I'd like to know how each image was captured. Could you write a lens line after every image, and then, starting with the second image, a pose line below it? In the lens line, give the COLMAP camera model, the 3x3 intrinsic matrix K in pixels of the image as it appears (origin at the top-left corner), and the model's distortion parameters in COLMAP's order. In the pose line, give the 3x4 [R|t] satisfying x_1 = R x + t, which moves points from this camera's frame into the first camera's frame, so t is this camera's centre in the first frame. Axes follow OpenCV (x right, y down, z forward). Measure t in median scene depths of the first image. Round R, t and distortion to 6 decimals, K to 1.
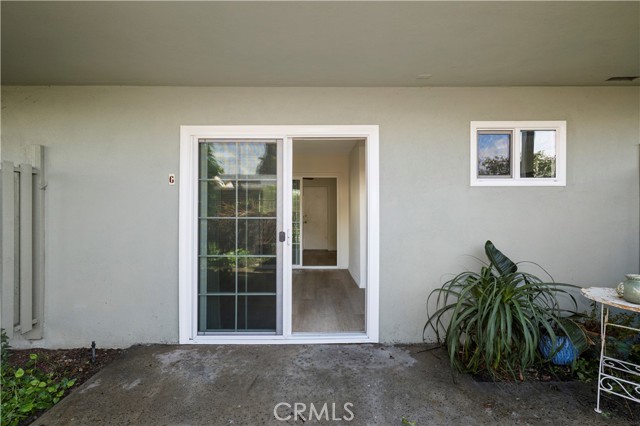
lens RADIAL K [[252.8, 0, 319.8], [0, 252.8, 213.7], [0, 0, 1]] dist [0.008451, -0.000082]
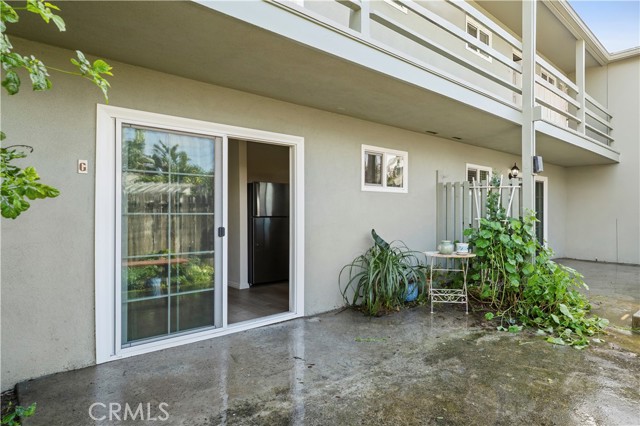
lens RADIAL K [[294.5, 0, 320.5], [0, 294.5, 212.4], [0, 0, 1]] dist [0.002434, 0.000194]
pose [[0.836878, 0.001418, 0.547387, -0.475035], [-0.001997, 0.999998, 0.000462, 0.010260], [-0.547385, -0.001480, 0.836879, -0.224645]]
